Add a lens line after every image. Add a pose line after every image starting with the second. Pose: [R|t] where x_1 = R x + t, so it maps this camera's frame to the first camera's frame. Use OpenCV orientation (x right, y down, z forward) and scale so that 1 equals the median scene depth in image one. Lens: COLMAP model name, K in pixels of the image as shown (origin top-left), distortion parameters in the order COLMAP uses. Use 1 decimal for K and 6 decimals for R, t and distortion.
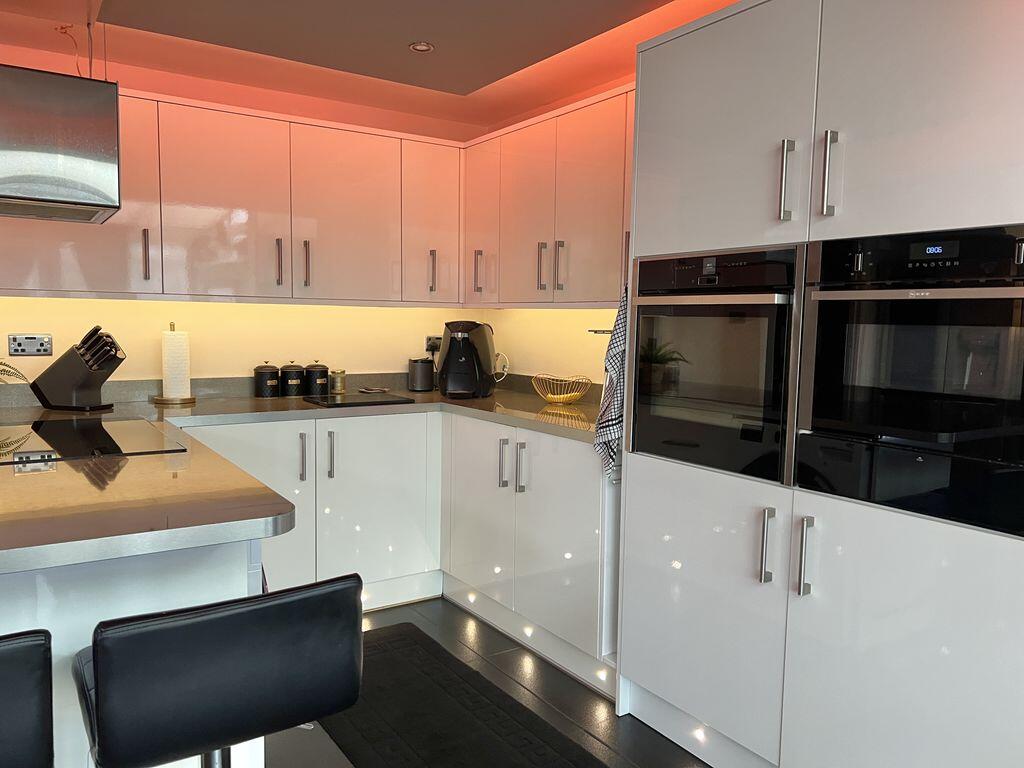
lens RADIAL K [[765.8, 0, 501.2], [0, 765.8, 389.1], [0, 0, 1]] dist [0.041733, -0.048693]
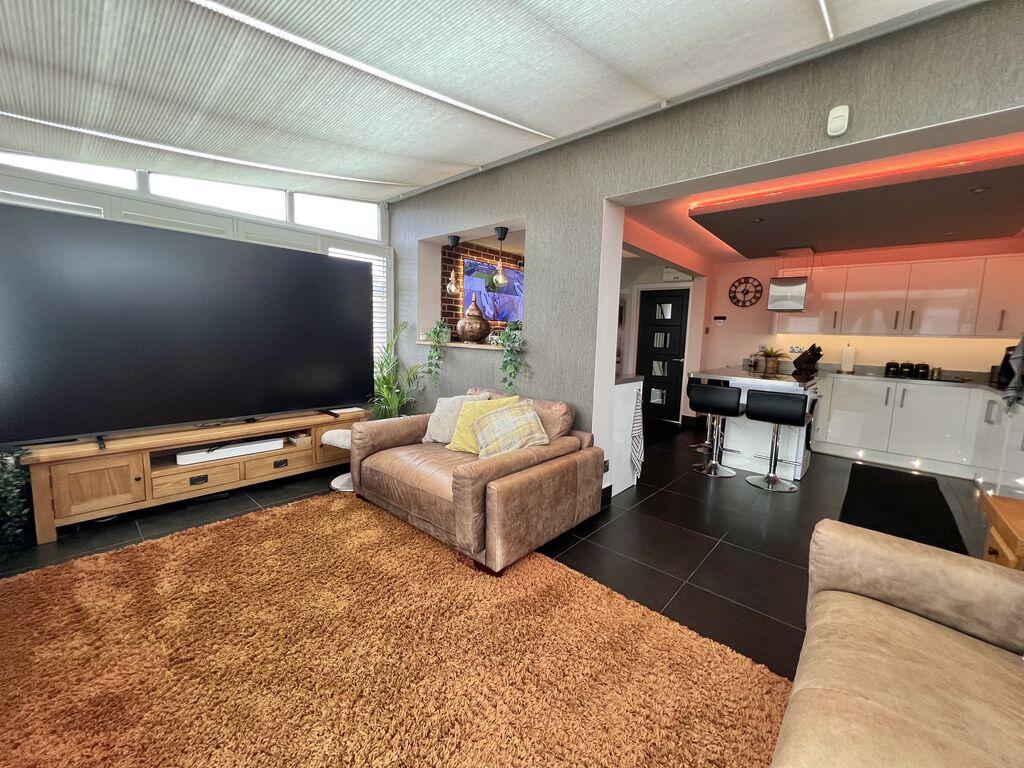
lens RADIAL K [[407.3, 0, 509.9], [0, 407.3, 379.1], [0, 0, 1]] dist [-0.007245, 0.001676]
pose [[0.233260, 0.100184, -0.967240, 0.699963], [-0.113854, 0.990651, 0.075152, 0.068385], [0.965726, 0.092594, 0.242485, -0.505290]]
